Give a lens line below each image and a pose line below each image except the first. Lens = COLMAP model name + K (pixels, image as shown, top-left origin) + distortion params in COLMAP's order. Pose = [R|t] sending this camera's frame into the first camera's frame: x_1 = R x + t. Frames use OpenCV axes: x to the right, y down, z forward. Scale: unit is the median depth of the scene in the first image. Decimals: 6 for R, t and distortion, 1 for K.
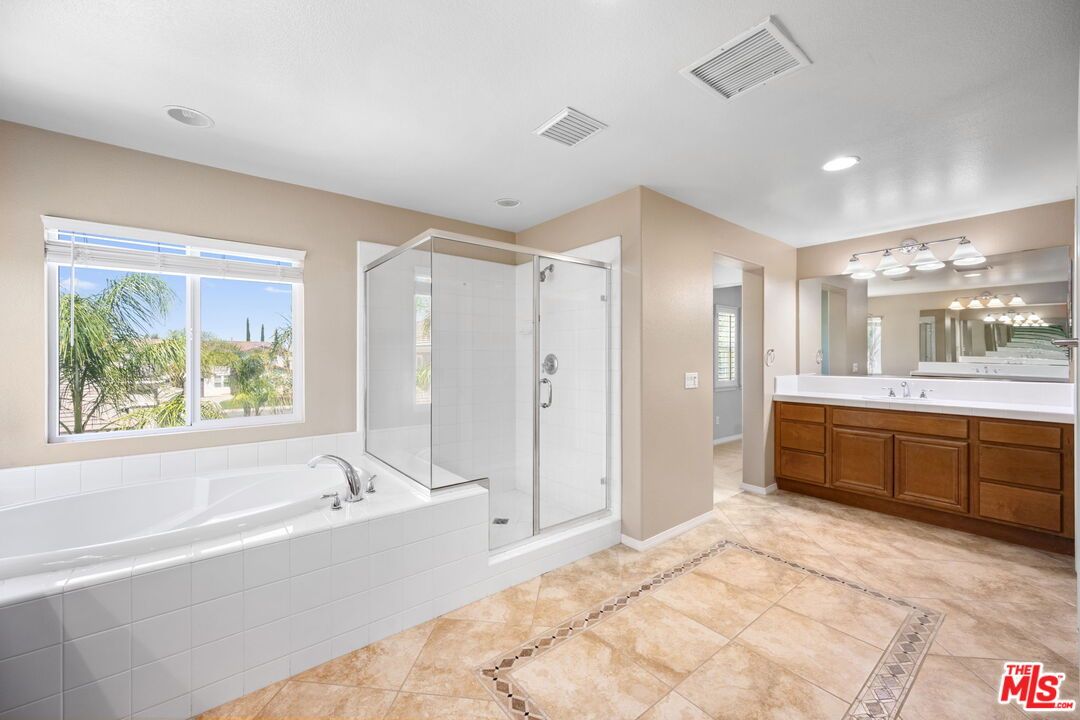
lens RADIAL K [[422.6, 0, 540.4], [0, 422.6, 355.6], [0, 0, 1]] dist [0.002143, -0.000259]
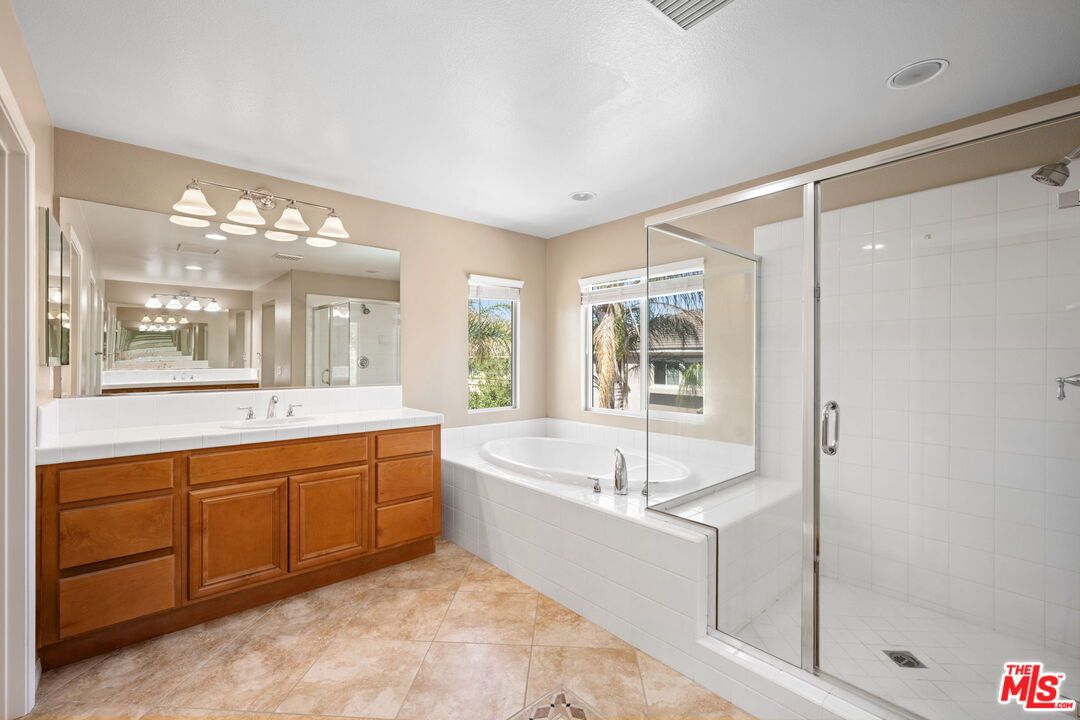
lens RADIAL K [[468.5, 0, 540.6], [0, 468.5, 360.5], [0, 0, 1]] dist [0.003284, 0.000313]
pose [[0.046174, 0.001818, -0.998932, 0.792619], [-0.001830, 0.999997, 0.001735, 0.002157], [0.998932, 0.001748, 0.046177, 0.793013]]
